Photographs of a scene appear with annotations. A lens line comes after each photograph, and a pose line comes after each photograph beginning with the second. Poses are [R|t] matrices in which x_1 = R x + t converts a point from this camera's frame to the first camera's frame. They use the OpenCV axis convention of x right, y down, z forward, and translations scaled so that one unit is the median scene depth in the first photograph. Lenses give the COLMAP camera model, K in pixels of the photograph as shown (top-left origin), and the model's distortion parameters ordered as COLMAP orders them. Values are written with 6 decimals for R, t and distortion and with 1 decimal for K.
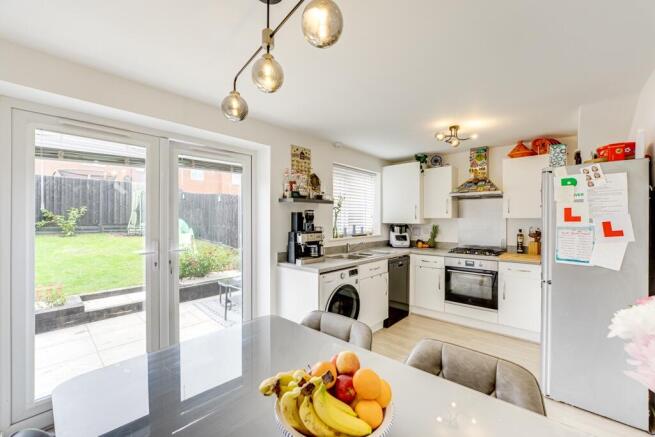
lens RADIAL K [[268.2, 0, 329.6], [0, 268.2, 219.0], [0, 0, 1]] dist [-0.001581, 0.000213]
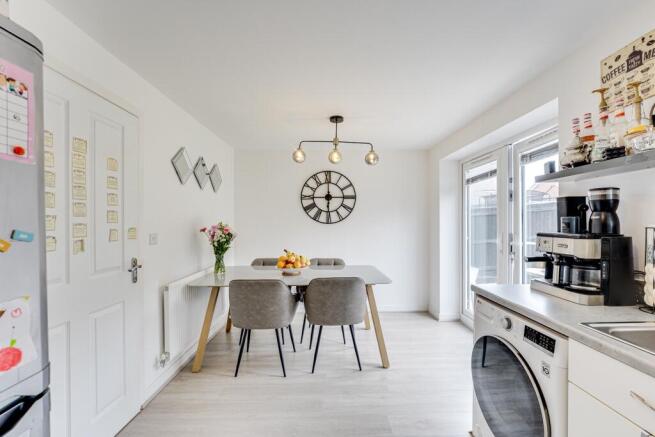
lens RADIAL K [[268.2, 0, 344.8], [0, 268.2, 224.1], [0, 0, 1]] dist [-0.001581, 0.000213]
pose [[-0.685107, 0.008536, -0.728393, 0.476660], [0.003764, 0.999959, 0.008178, 0.017364], [0.728433, 0.002862, -0.685111, 0.868492]]
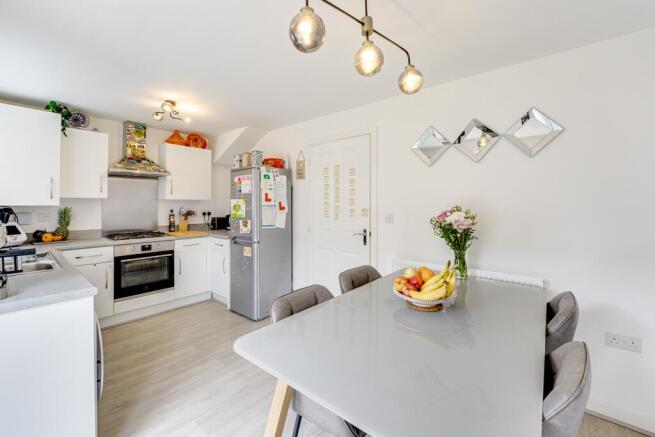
lens RADIAL K [[276.4, 0, 326.4], [0, 276.4, 200.4], [0, 0, 1]] dist [0.002612, 0.000053]
pose [[-0.008789, 0.013300, 0.999873, -0.432178], [-0.004115, 0.999903, -0.013336, 0.012780], [-0.999953, -0.004232, -0.008734, 0.381541]]
